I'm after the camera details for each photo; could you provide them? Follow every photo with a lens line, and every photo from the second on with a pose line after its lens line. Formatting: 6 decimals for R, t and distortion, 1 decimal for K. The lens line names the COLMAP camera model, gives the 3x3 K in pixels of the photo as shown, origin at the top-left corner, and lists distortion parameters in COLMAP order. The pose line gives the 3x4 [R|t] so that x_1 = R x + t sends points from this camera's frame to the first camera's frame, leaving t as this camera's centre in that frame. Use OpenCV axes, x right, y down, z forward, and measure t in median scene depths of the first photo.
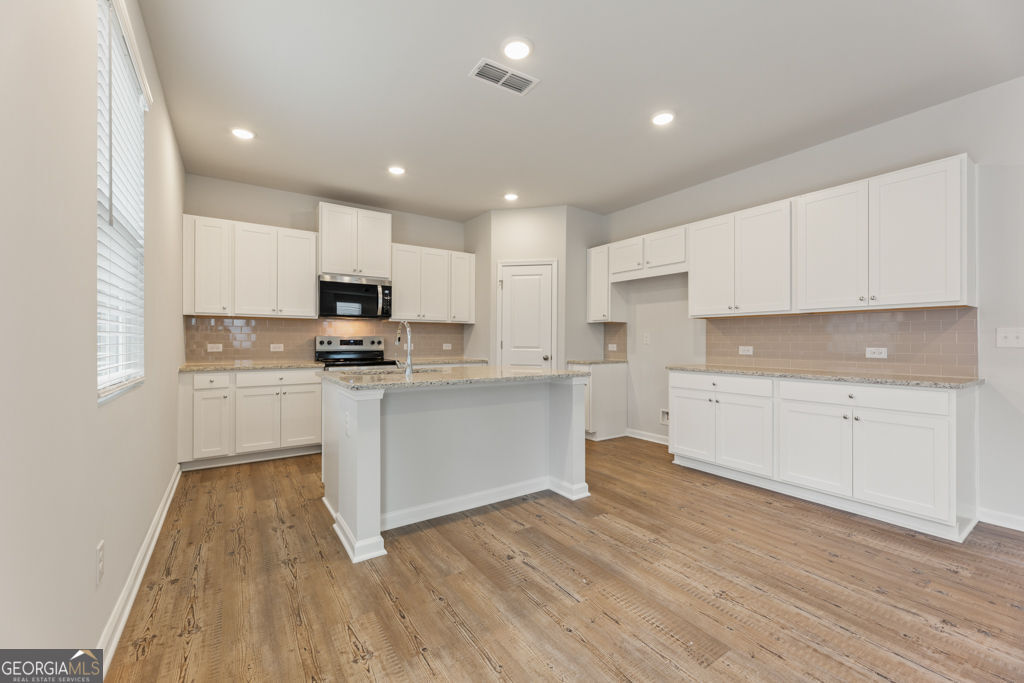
lens RADIAL K [[410.8, 0, 506.8], [0, 410.8, 340.2], [0, 0, 1]] dist [0.003095, -0.000761]
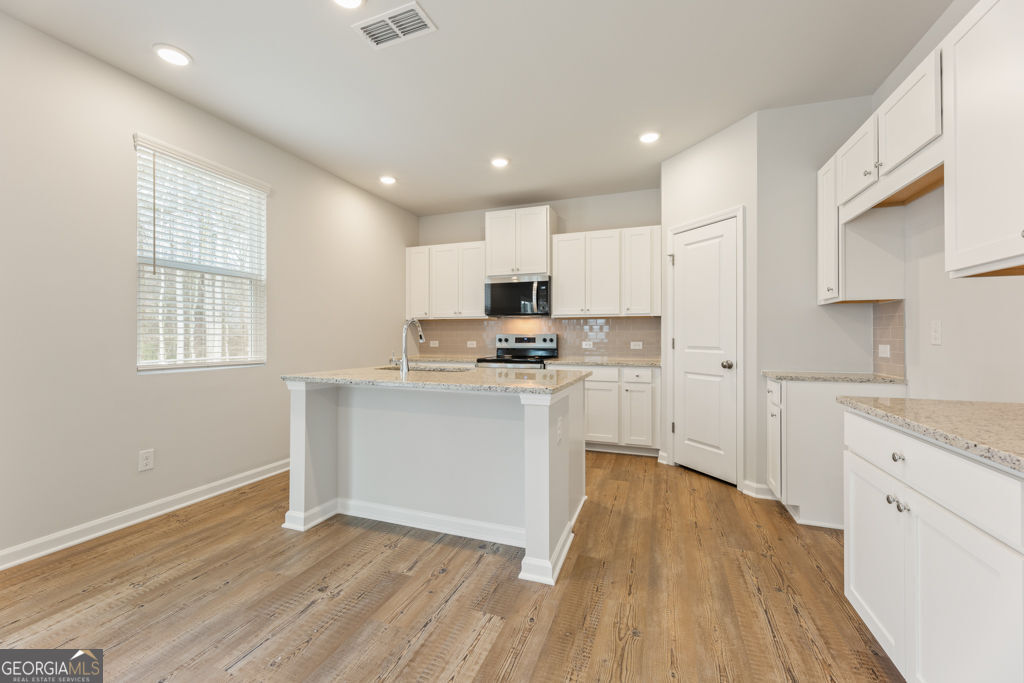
lens RADIAL K [[410.8, 0, 510.7], [0, 410.8, 335.2], [0, 0, 1]] dist [0.003095, -0.000761]
pose [[0.587402, -0.007821, -0.809258, 0.630898], [0.002573, 0.999966, -0.007796, 0.001914], [0.809292, 0.002497, 0.587402, 0.541842]]
